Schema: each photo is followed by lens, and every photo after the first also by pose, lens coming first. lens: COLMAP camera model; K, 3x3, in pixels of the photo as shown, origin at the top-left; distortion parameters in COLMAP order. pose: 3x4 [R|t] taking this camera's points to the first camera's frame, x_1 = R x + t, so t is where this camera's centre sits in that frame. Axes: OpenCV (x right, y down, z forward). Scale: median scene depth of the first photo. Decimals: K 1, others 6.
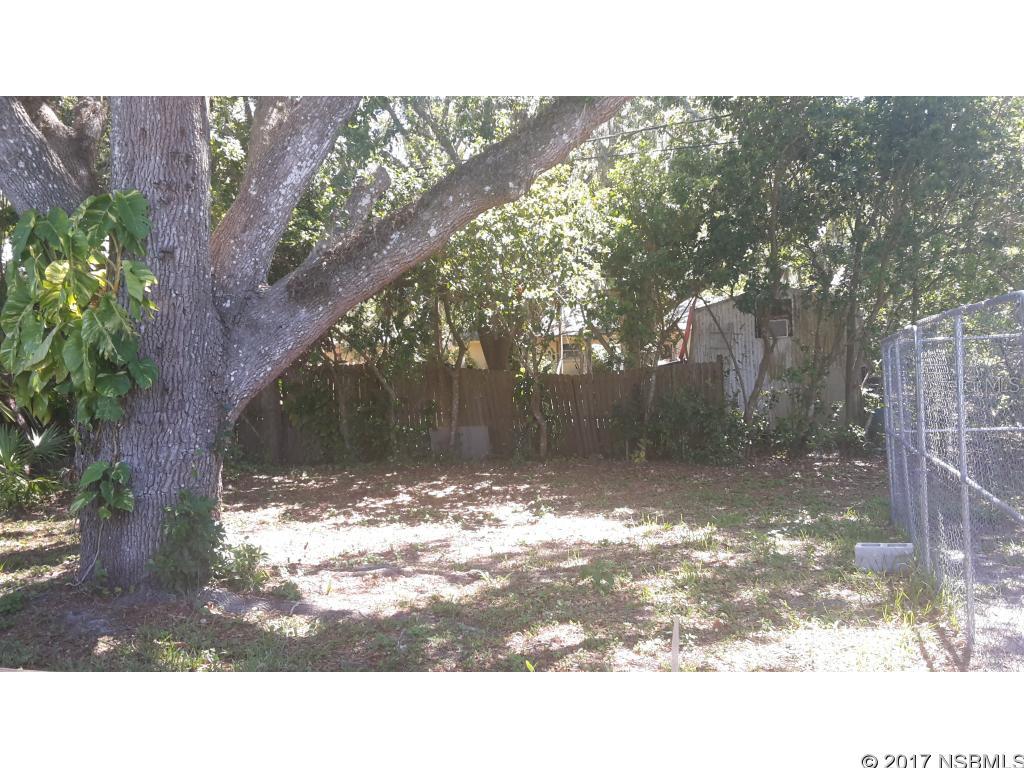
lens RADIAL K [[946.6, 0, 517.6], [0, 946.6, 382.1], [0, 0, 1]] dist [0.099537, -0.265888]
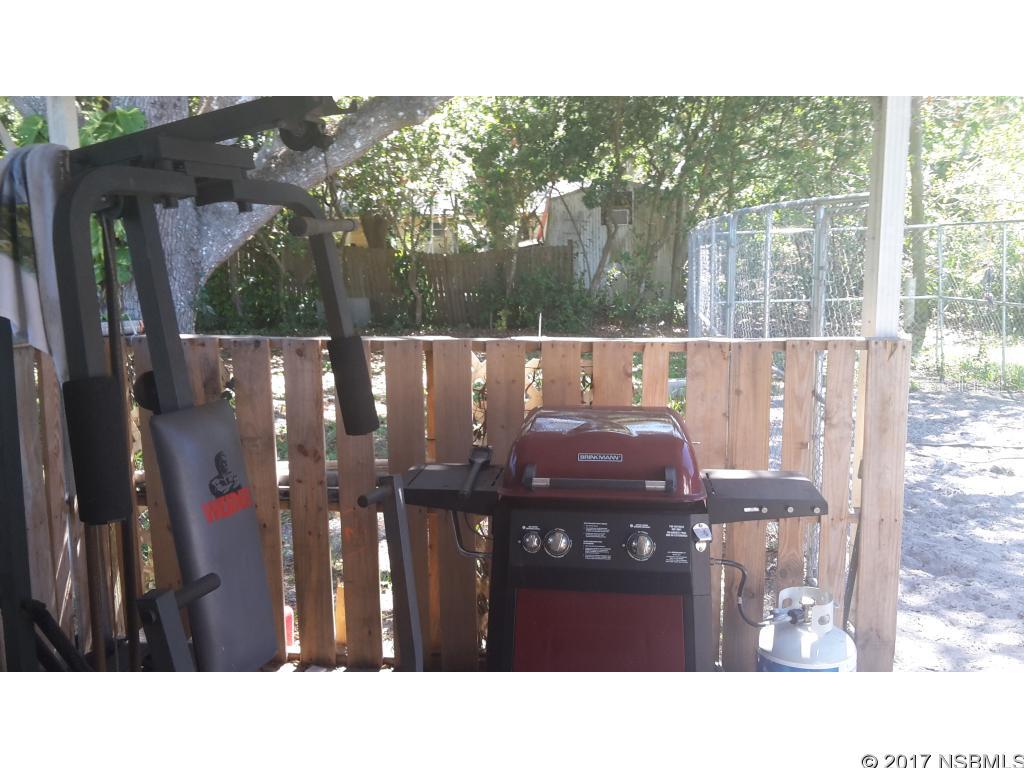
lens RADIAL K [[946.6, 0, 517.6], [0, 946.6, 382.1], [0, 0, 1]] dist [0.099537, -0.265888]
pose [[0.988285, 0.000387, 0.152616, -0.033366], [-0.019882, 0.991801, 0.126237, -0.000748], [-0.151316, -0.127793, 0.980190, -0.176560]]
